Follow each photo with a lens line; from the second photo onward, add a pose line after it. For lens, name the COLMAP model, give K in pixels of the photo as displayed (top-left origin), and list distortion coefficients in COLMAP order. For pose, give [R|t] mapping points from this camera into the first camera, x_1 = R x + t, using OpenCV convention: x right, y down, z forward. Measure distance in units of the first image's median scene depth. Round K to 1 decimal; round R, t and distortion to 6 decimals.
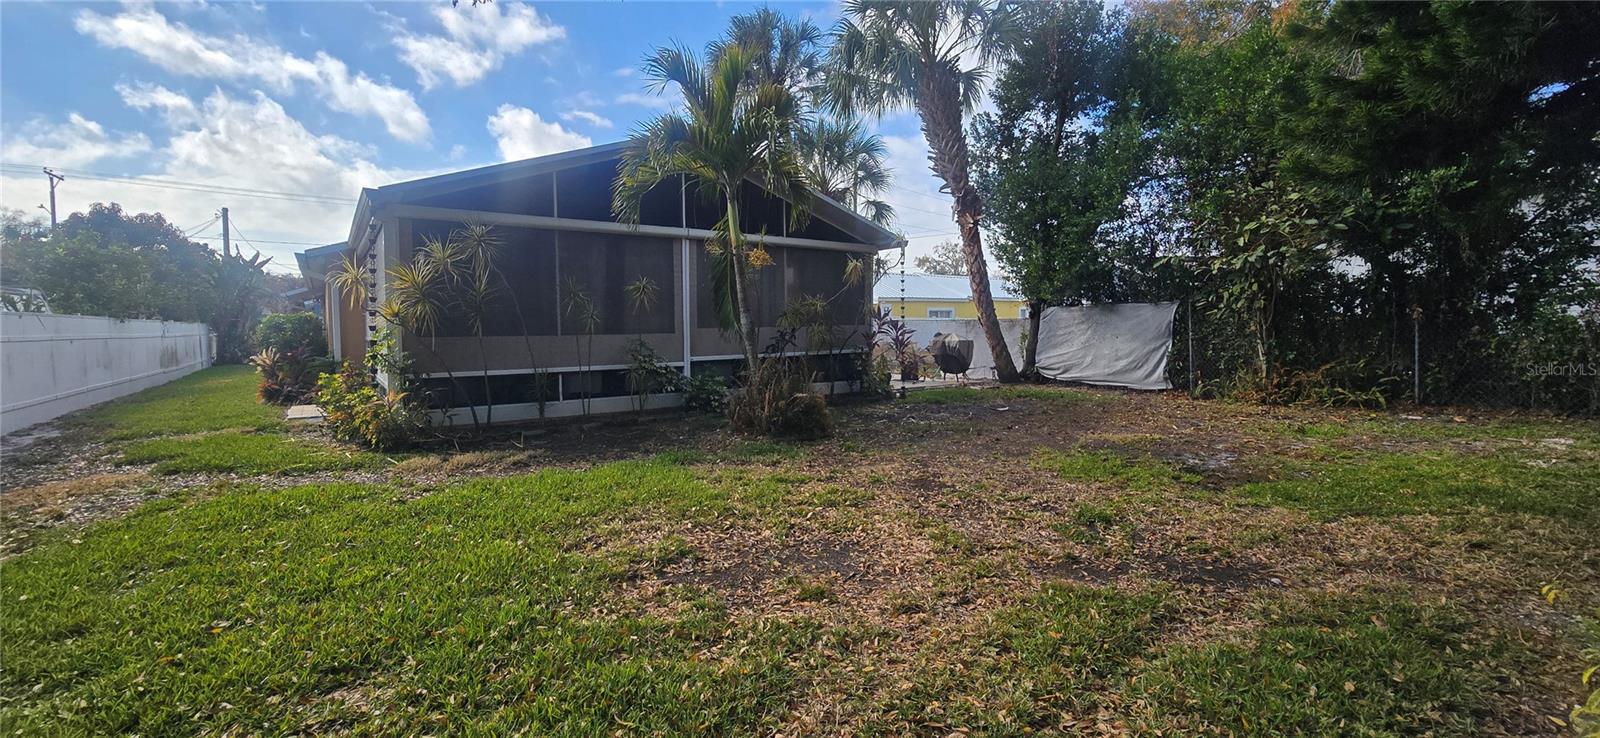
lens RADIAL K [[654.5, 0, 804.4], [0, 654.5, 352.0], [0, 0, 1]] dist [-0.001452, 0.000748]
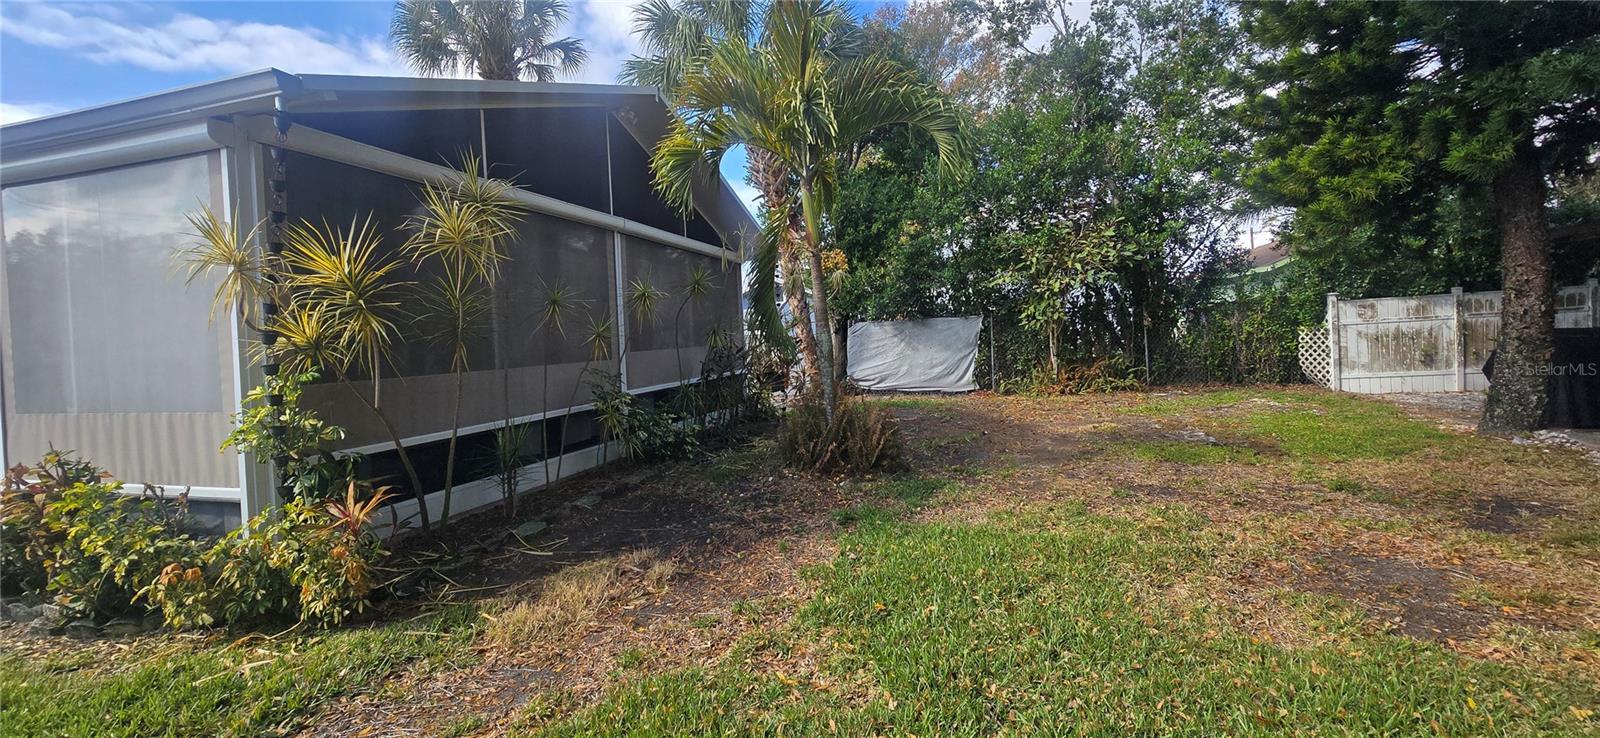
lens RADIAL K [[654.5, 0, 804.4], [0, 654.5, 352.0], [0, 0, 1]] dist [-0.001452, 0.000748]
pose [[0.793744, -0.034382, 0.607280, -0.518135], [0.056018, 0.998290, -0.016698, -0.011528], [-0.605667, 0.047273, 0.794313, 0.305954]]
